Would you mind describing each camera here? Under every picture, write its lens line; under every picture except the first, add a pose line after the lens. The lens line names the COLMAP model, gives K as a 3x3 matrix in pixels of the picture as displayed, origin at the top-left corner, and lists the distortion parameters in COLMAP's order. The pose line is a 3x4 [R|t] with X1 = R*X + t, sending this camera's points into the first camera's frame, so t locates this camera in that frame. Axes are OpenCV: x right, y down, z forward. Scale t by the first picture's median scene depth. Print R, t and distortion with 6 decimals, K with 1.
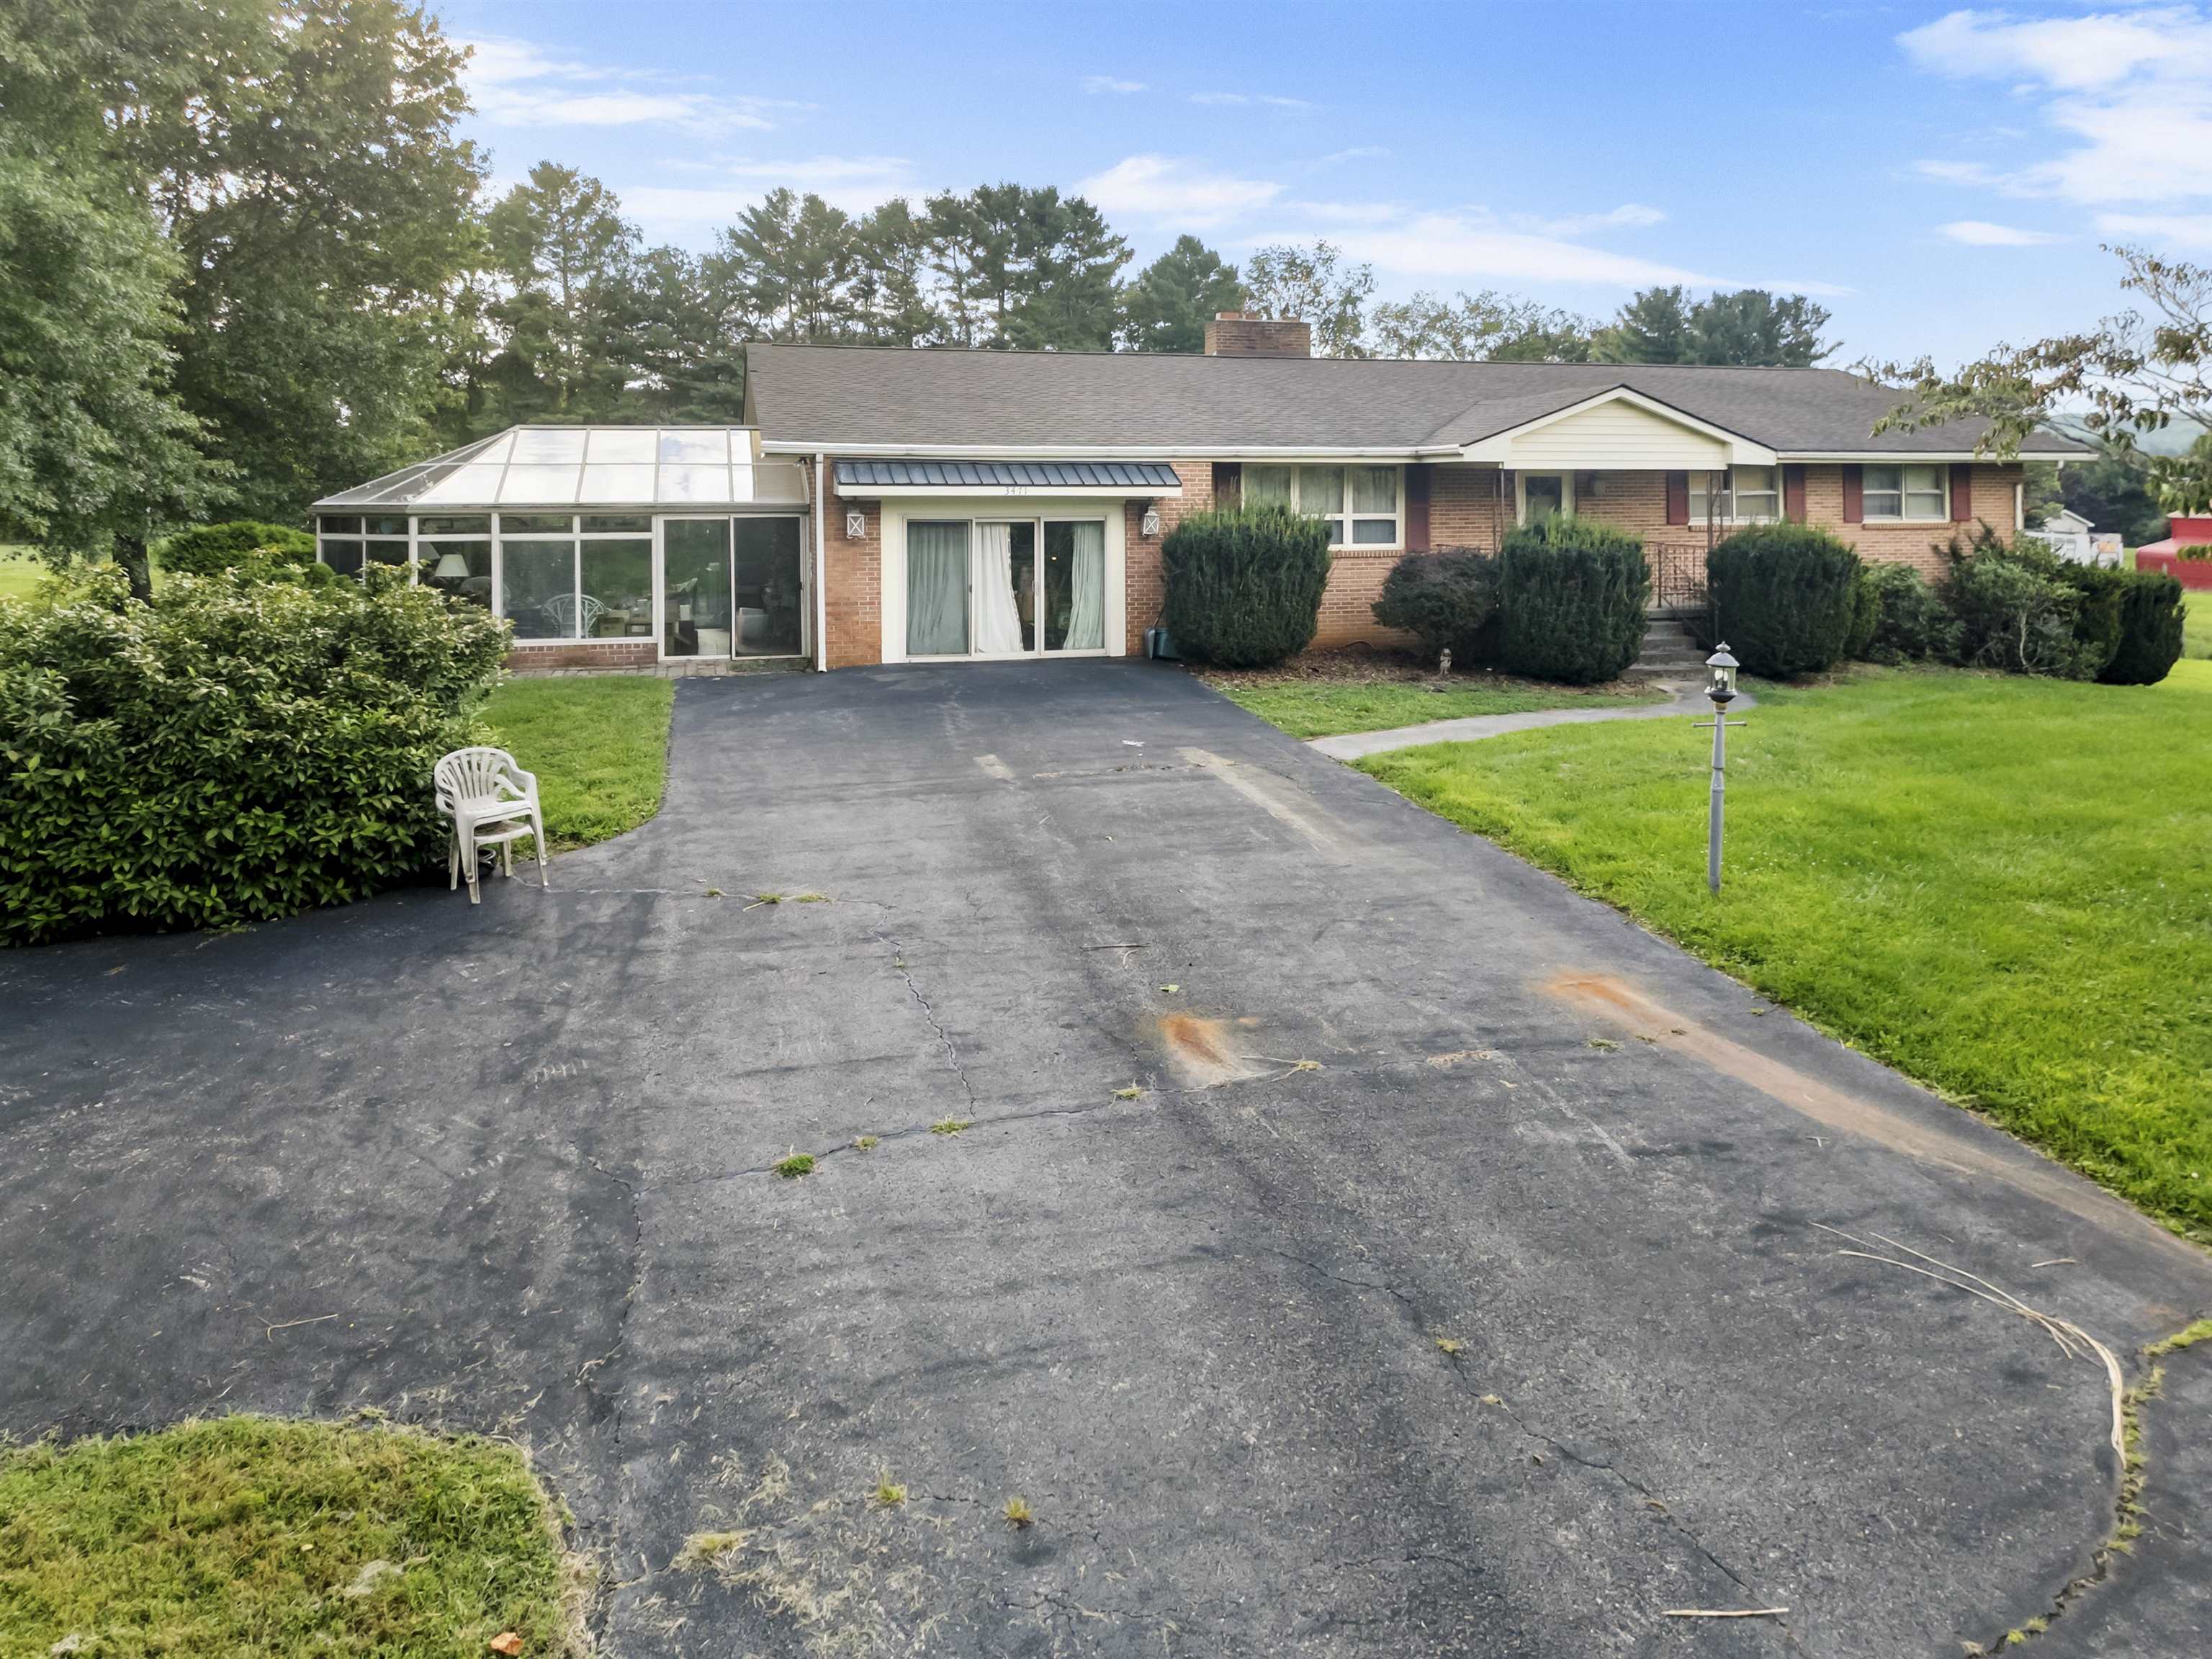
lens RADIAL K [[1359.7, 0, 1109.5], [0, 1359.7, 822.1], [0, 0, 1]] dist [0.003353, -0.024802]
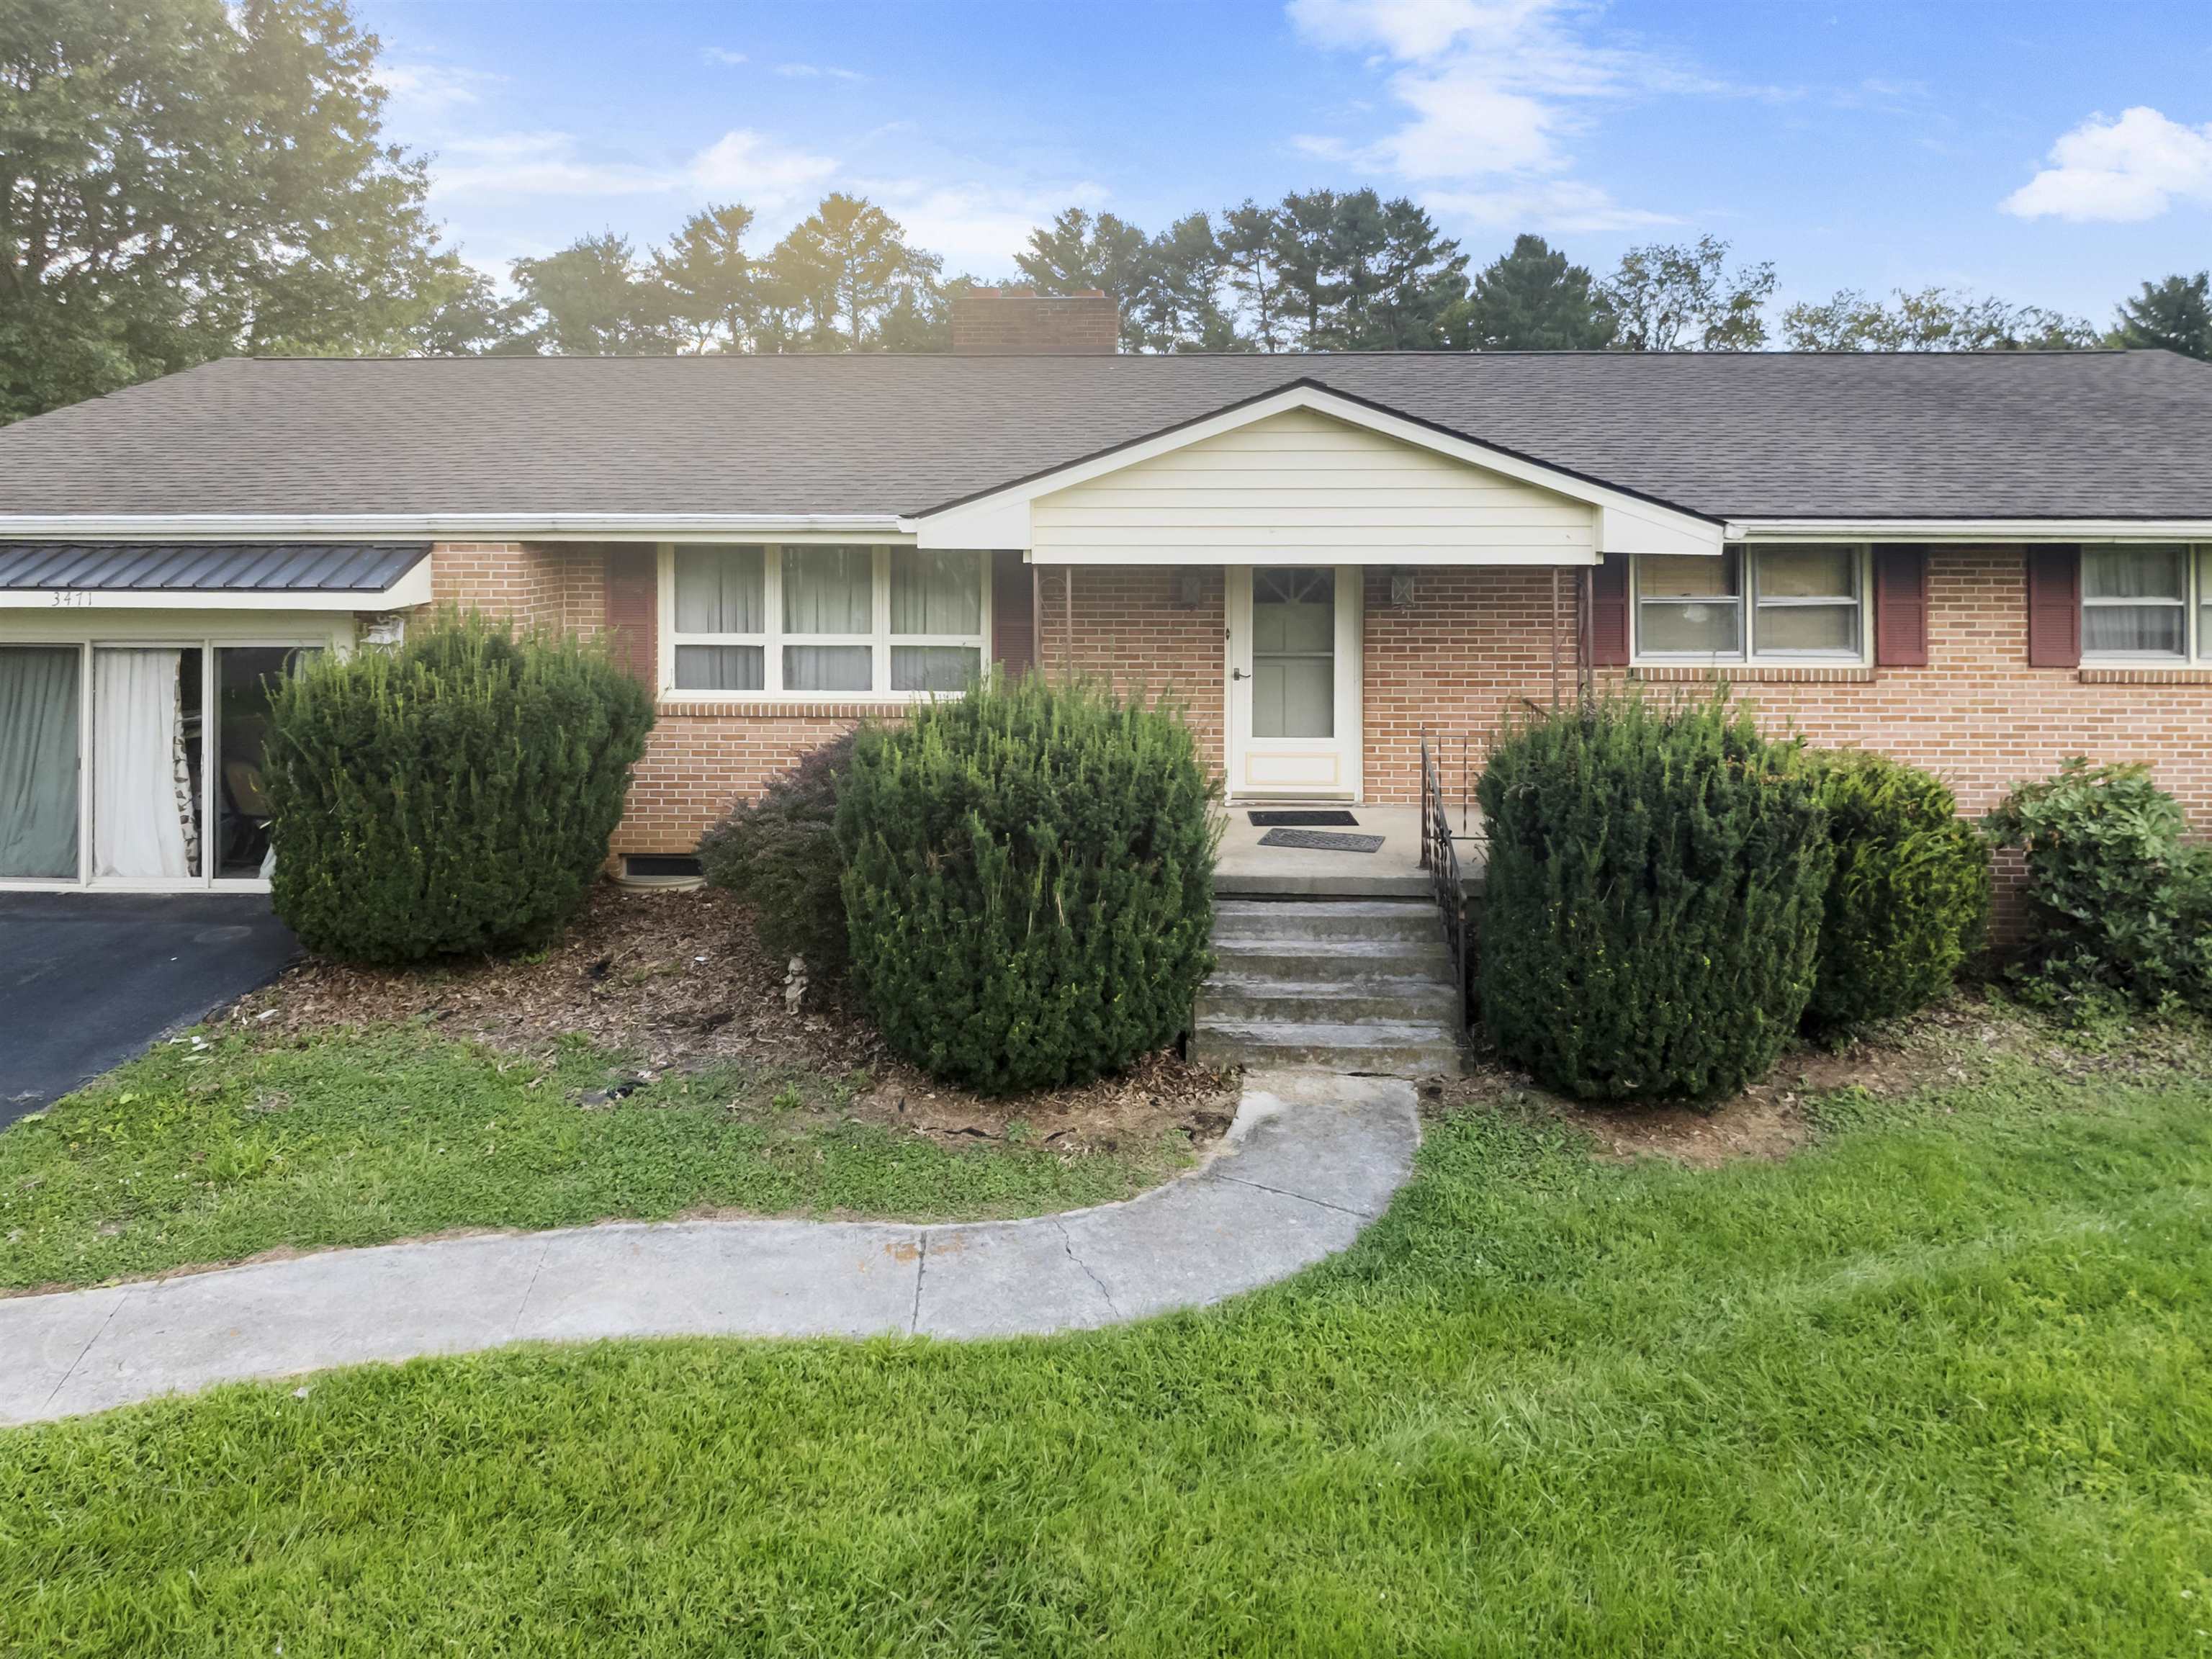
lens RADIAL K [[1359.7, 0, 1109.5], [0, 1359.7, 822.1], [0, 0, 1]] dist [0.003353, -0.024802]
pose [[0.953324, 0.068884, -0.293987, 0.085300], [-0.074408, 0.997199, -0.007632, -0.031580], [0.292638, 0.029150, 0.955779, 0.105028]]
